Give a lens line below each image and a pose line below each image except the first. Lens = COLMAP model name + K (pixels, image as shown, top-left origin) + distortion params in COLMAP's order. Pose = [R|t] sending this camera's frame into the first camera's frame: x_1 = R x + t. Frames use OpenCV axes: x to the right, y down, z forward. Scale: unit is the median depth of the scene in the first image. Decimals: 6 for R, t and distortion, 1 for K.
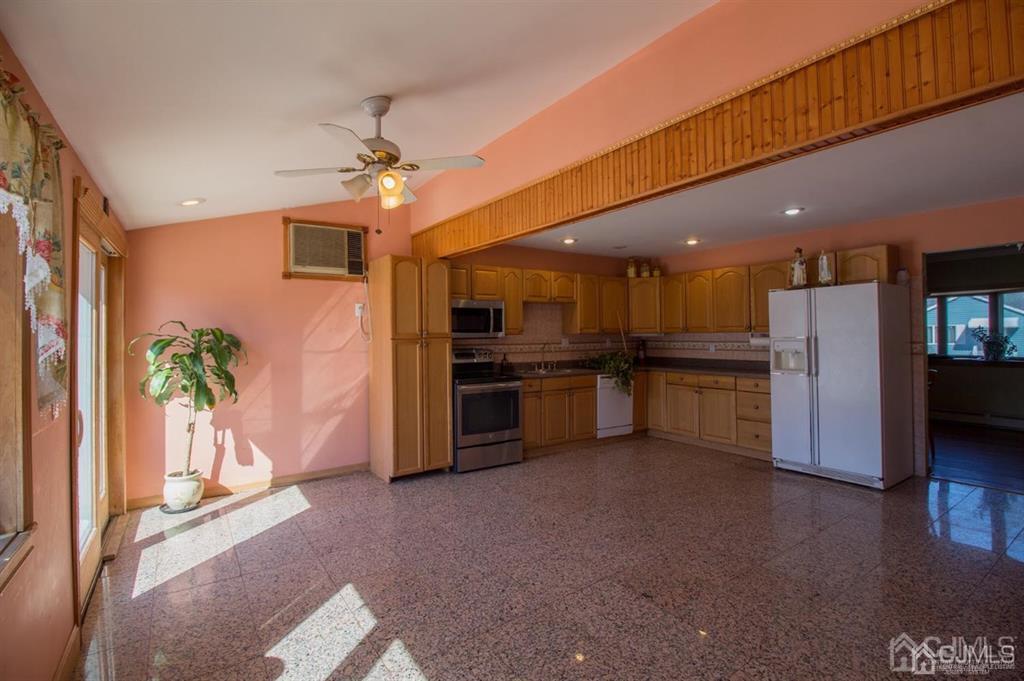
lens RADIAL K [[487.3, 0, 512.1], [0, 487.3, 333.0], [0, 0, 1]] dist [0.001352, -0.014058]
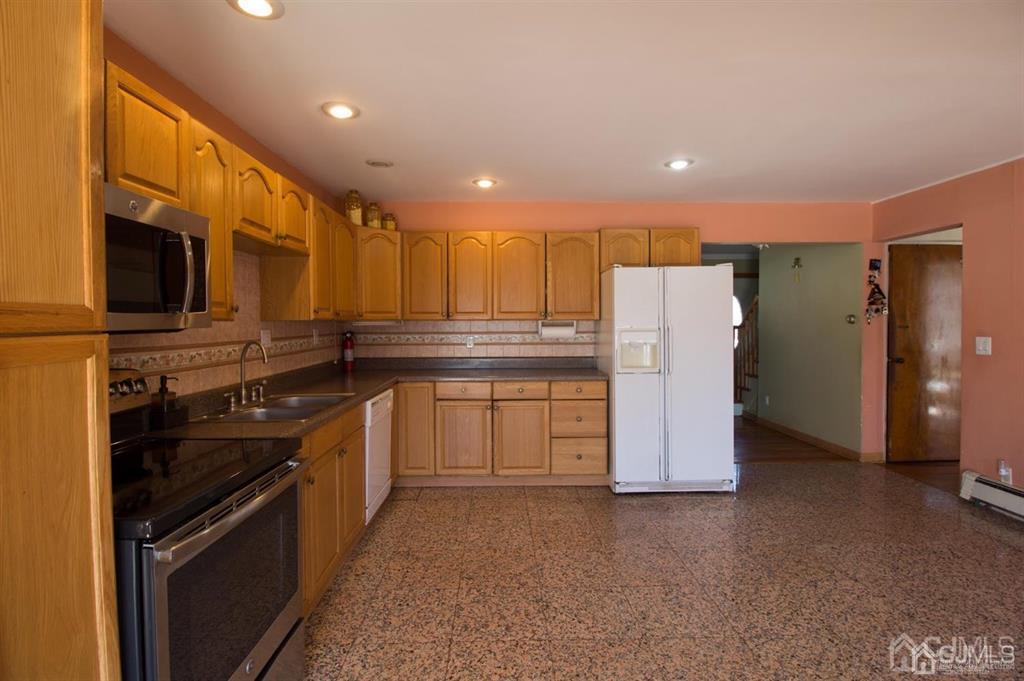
lens RADIAL K [[487.3, 0, 512.1], [0, 487.3, 333.0], [0, 0, 1]] dist [0.001352, -0.014058]
pose [[0.548373, -0.012094, 0.836146, -0.180944], [-0.005642, 0.999819, 0.018162, 0.004989], [-0.836215, -0.014677, 0.548206, 0.649416]]
